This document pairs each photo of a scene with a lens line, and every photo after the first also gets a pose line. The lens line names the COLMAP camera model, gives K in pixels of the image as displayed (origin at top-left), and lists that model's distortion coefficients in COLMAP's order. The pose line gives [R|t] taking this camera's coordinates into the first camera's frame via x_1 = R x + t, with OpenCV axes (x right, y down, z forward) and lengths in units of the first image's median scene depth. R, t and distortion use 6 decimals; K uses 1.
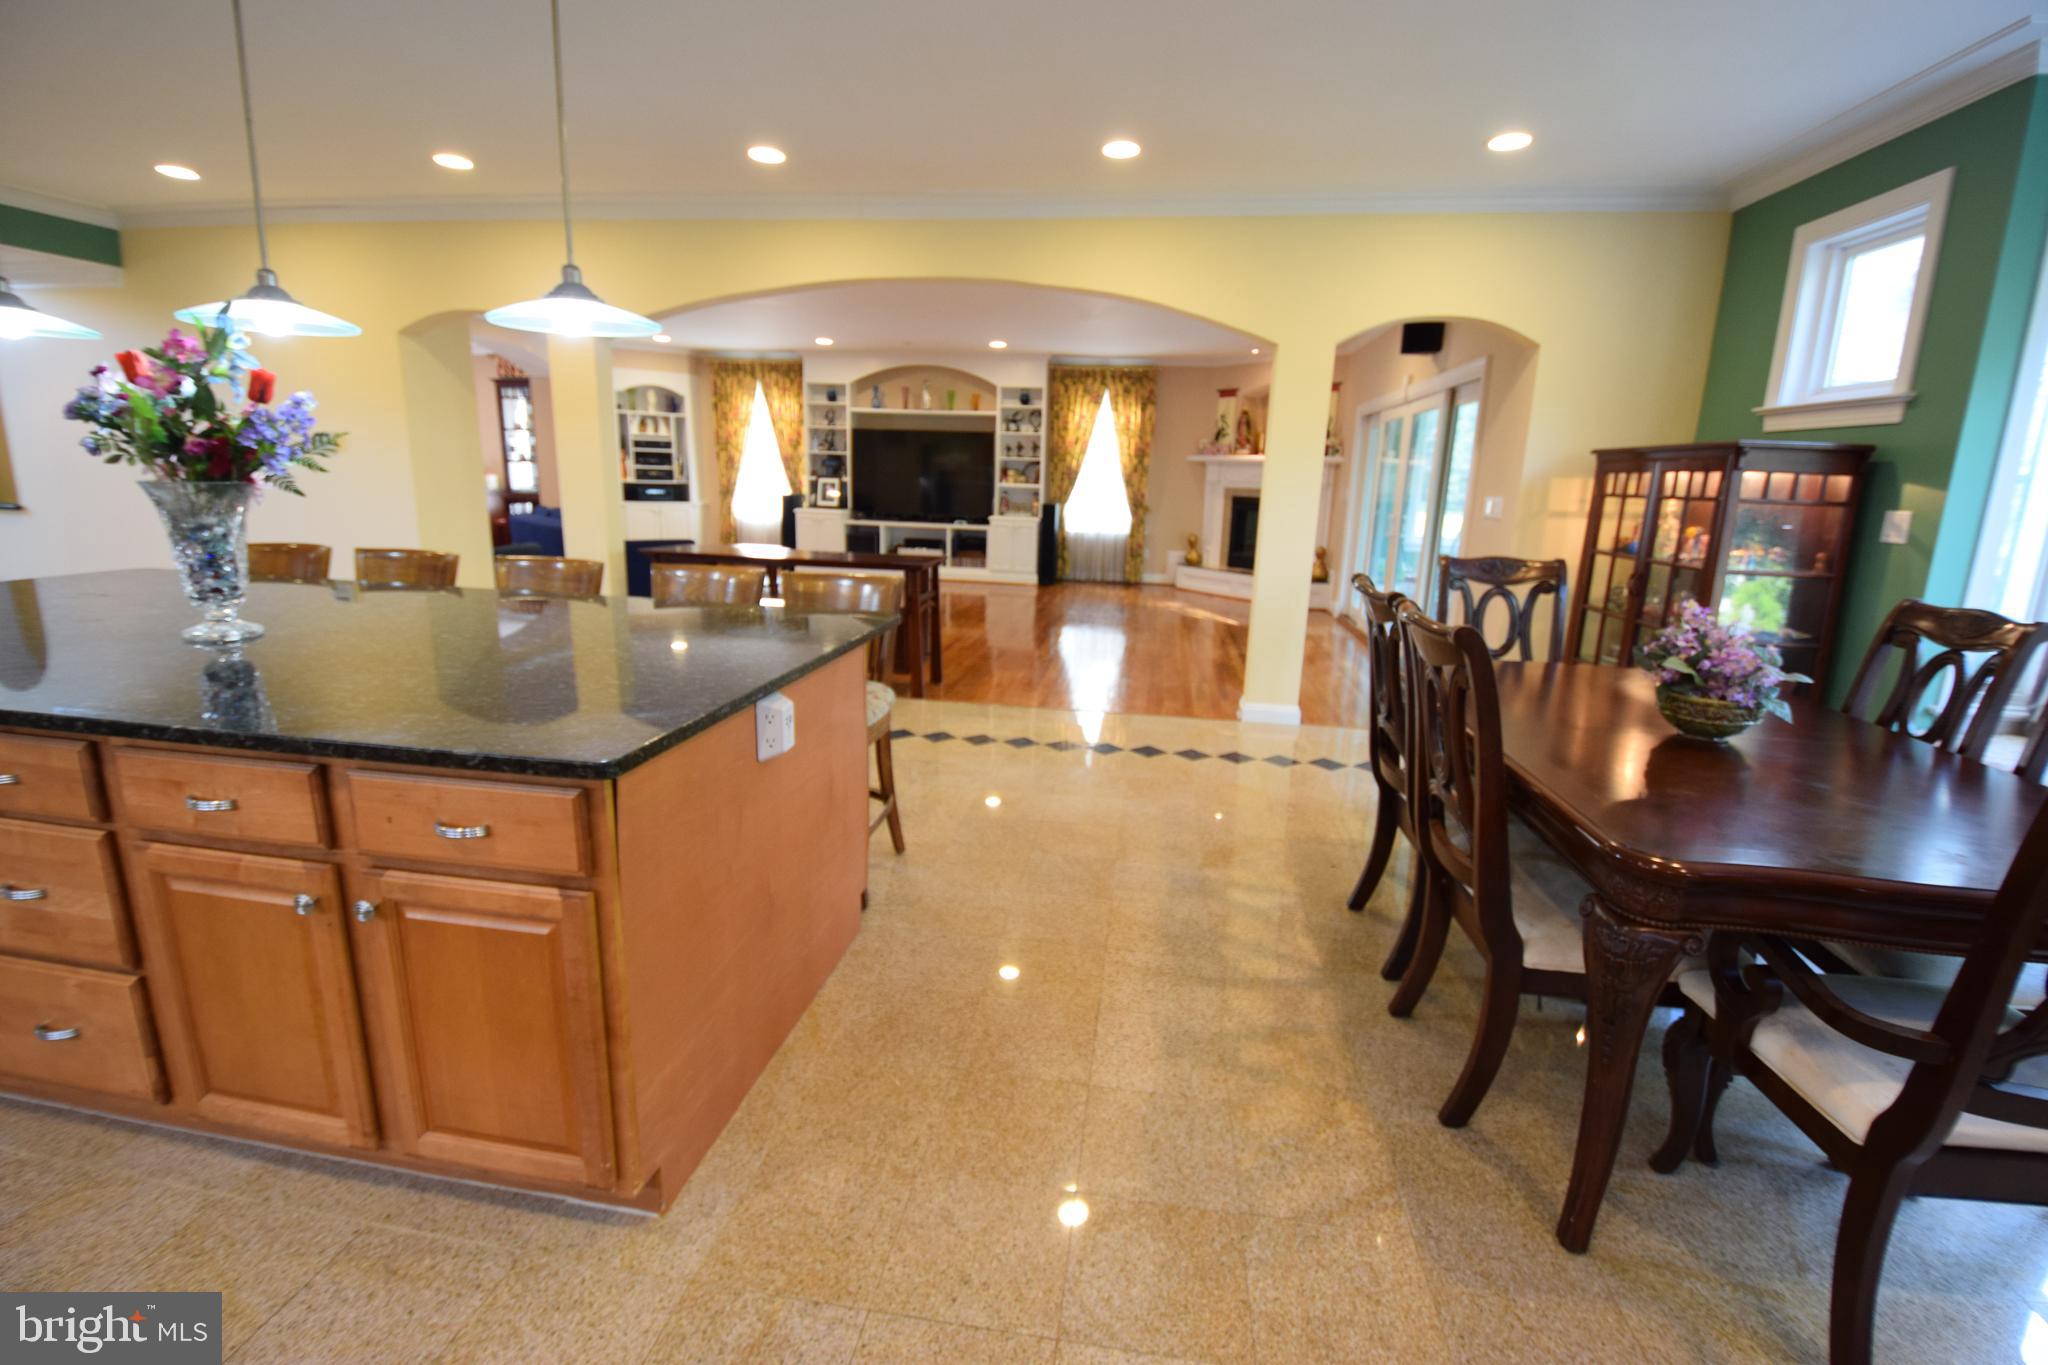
lens RADIAL K [[895.0, 0, 1027.5], [0, 895.0, 675.8], [0, 0, 1]] dist [0.017678, -0.023543]
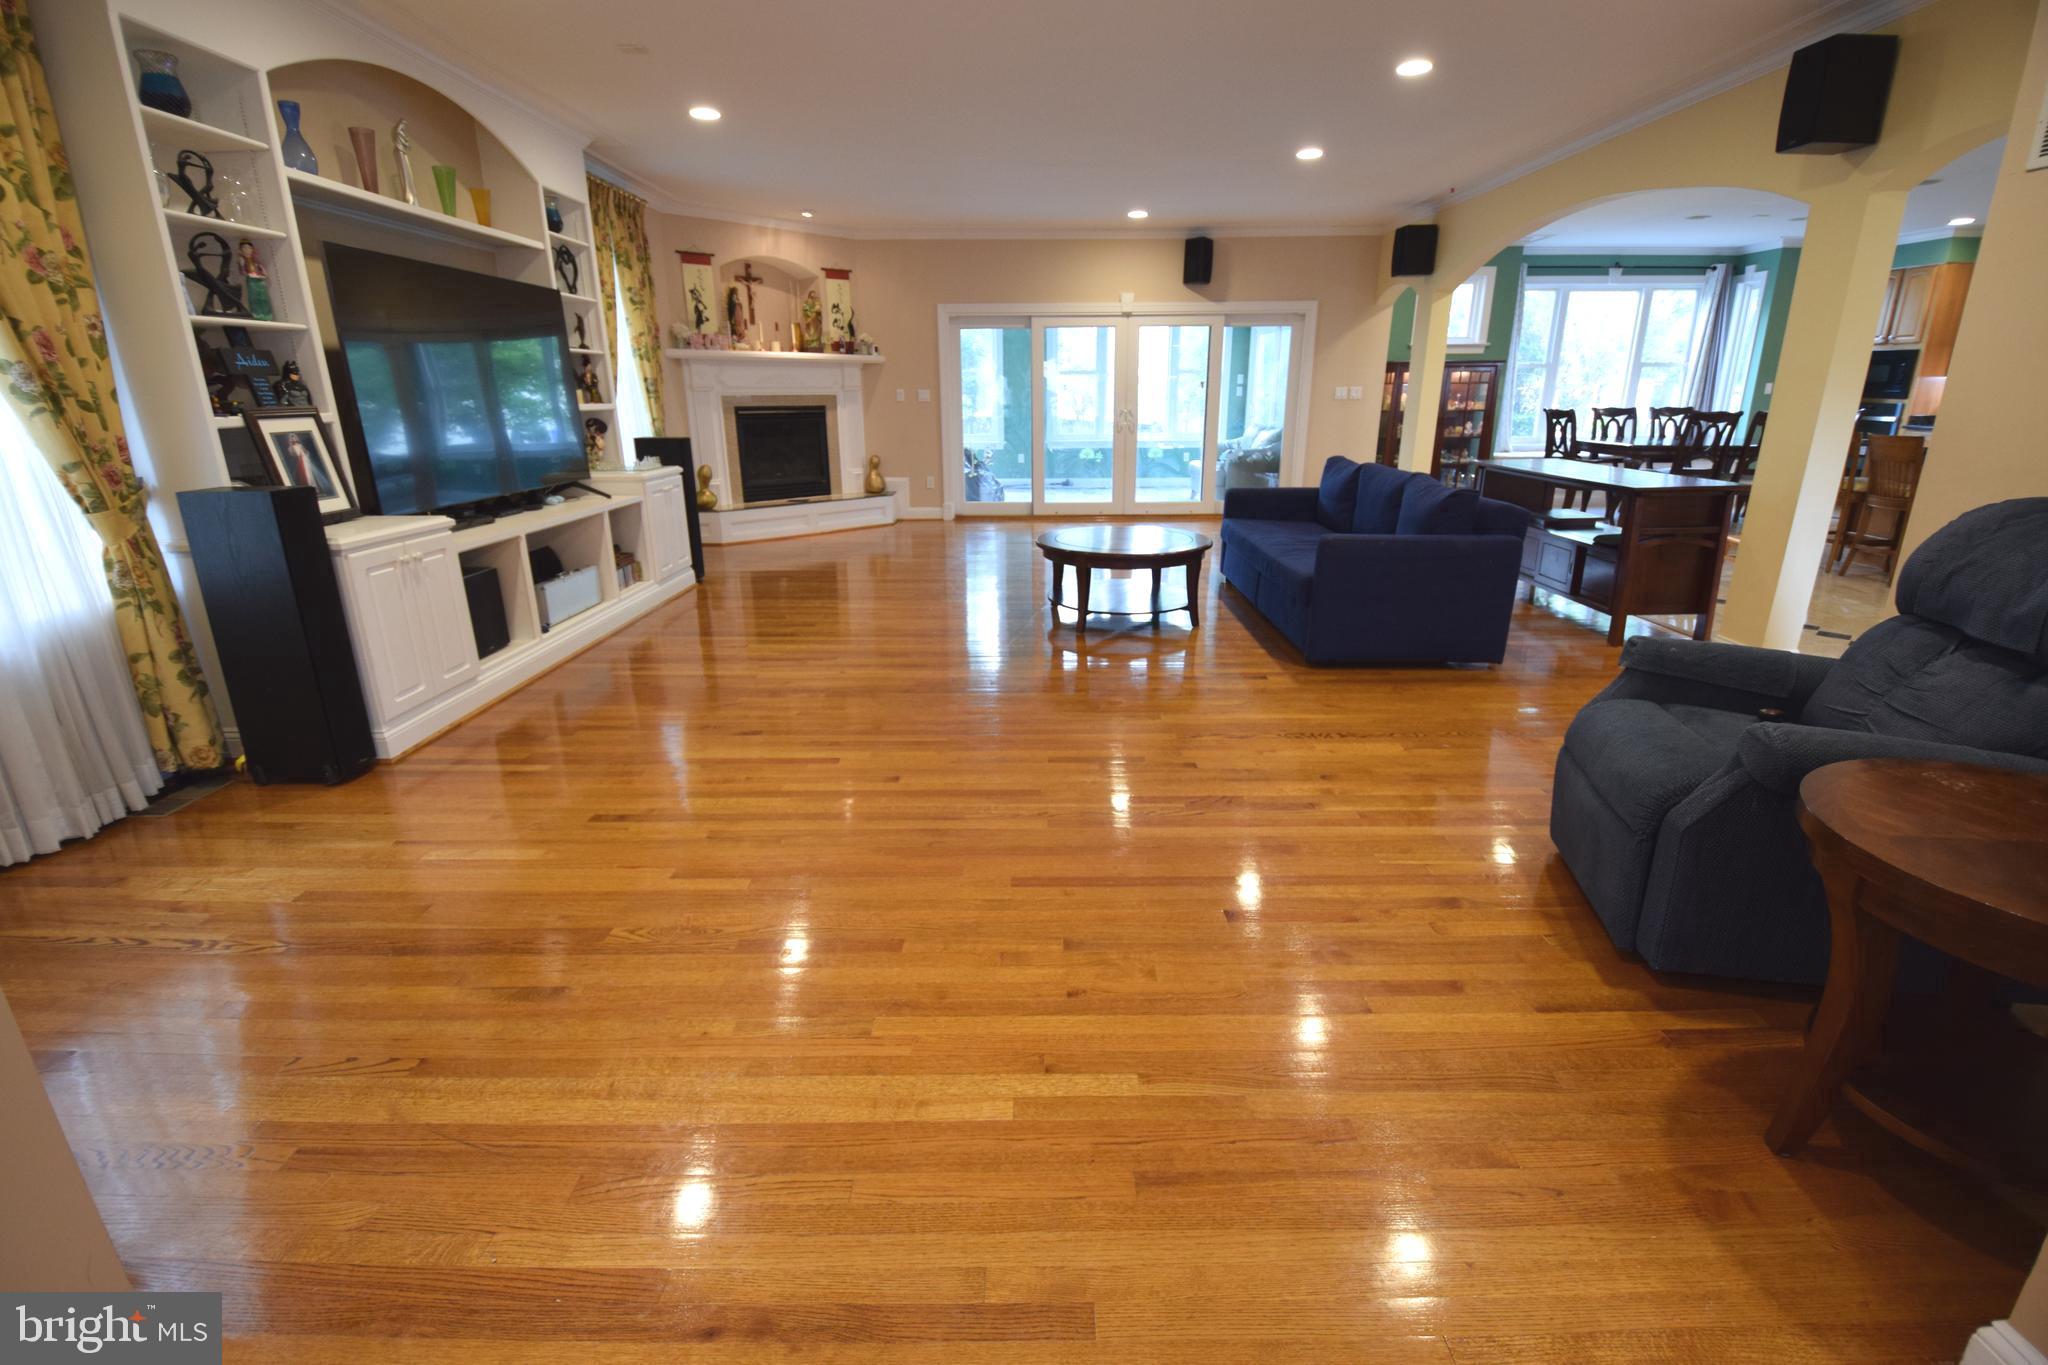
lens RADIAL K [[895.0, 0, 1027.5], [0, 895.0, 675.8], [0, 0, 1]] dist [0.017678, -0.023543]
pose [[-0.145738, -0.327890, 0.933407, -0.552696], [0.218638, 0.909477, 0.353621, -0.199480], [-0.964861, 0.255615, -0.060856, 0.833275]]
